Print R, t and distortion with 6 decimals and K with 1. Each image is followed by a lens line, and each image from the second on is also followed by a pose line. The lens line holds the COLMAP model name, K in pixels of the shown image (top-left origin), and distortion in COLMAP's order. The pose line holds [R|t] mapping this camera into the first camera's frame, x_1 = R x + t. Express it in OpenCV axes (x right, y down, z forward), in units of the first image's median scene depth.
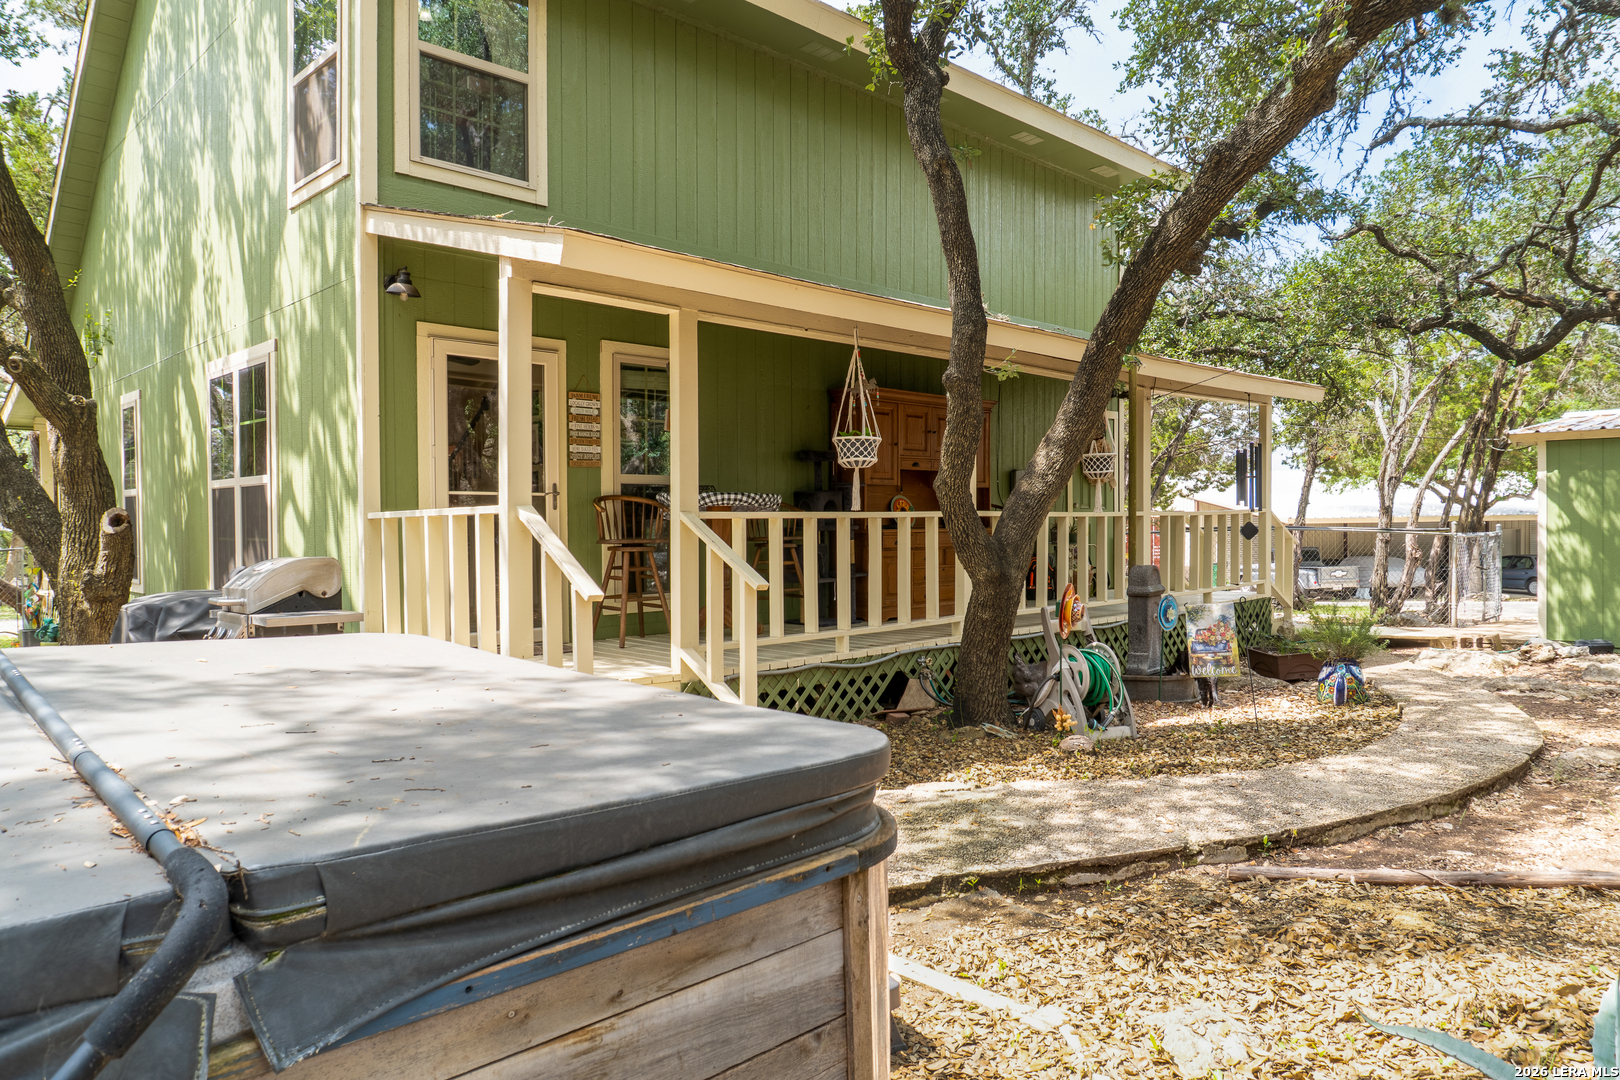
lens RADIAL K [[1074.2, 0, 809.4], [0, 1074.2, 538.2], [0, 0, 1]] dist [-0.024098, -0.003627]
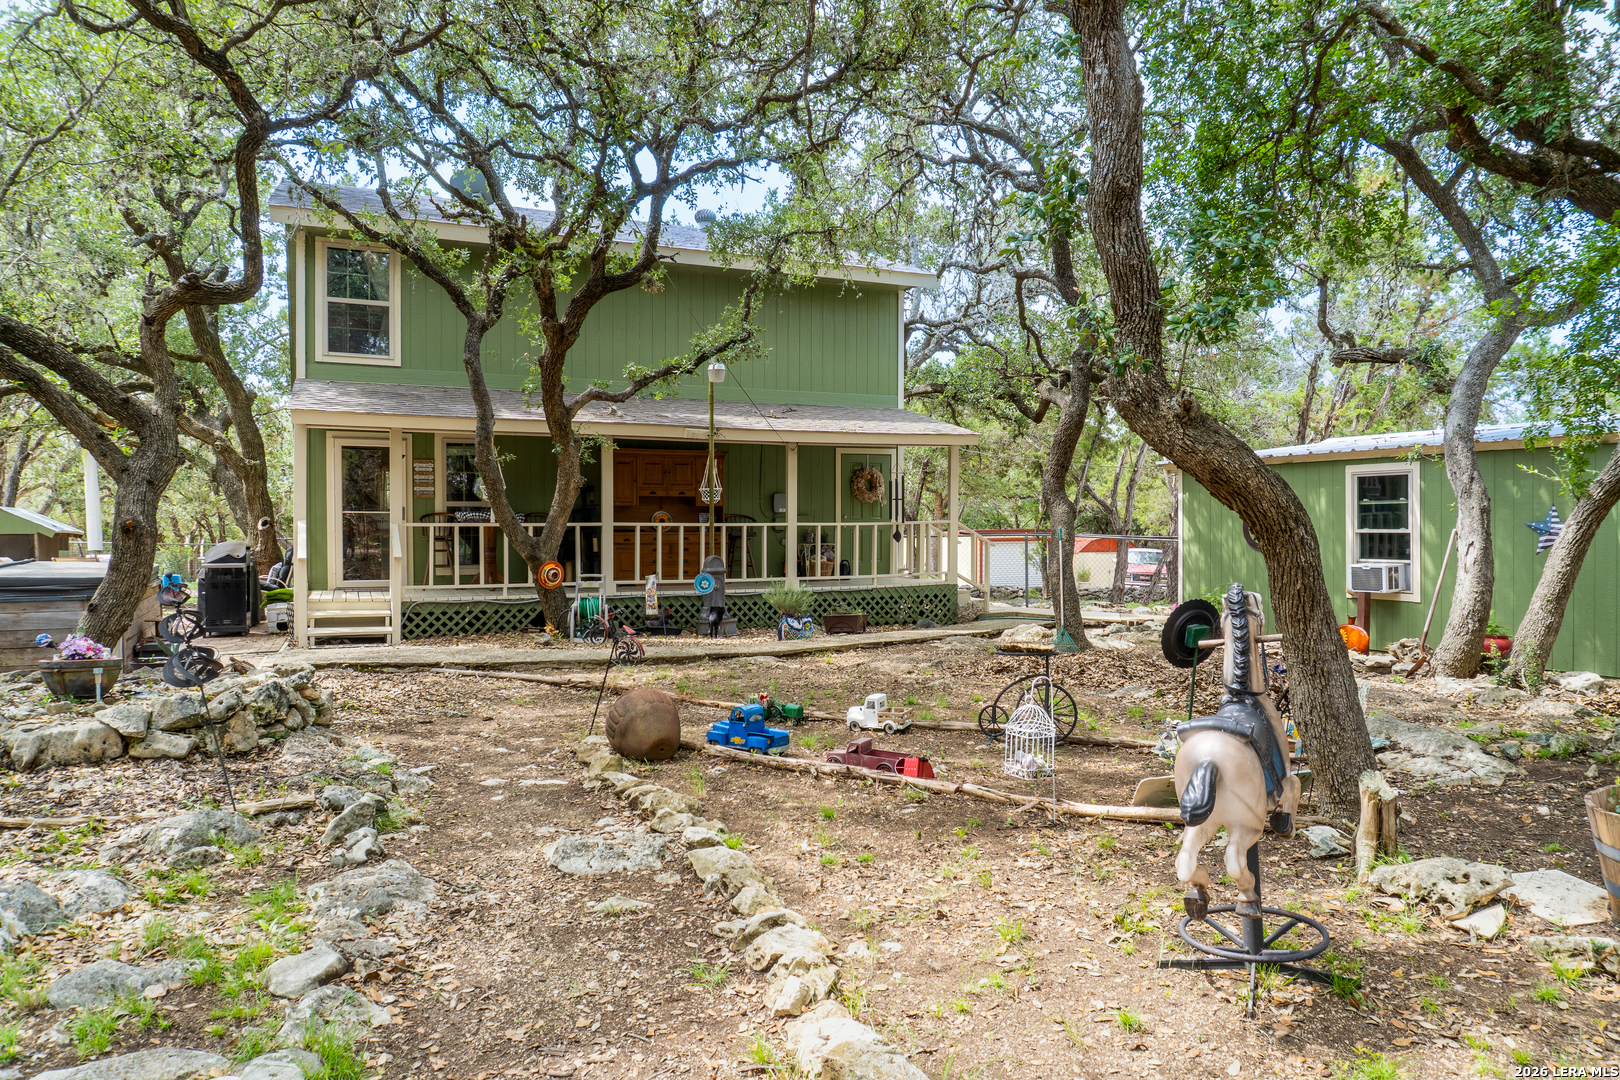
lens RADIAL K [[1074.2, 0, 810.6], [0, 1074.2, 538.4], [0, 0, 1]] dist [-0.024098, -0.003627]
pose [[0.933589, 0.013082, -0.358108, 1.222583], [-0.013048, 0.999912, 0.002510, -0.007496], [0.358109, 0.002329, 0.933677, -0.592630]]
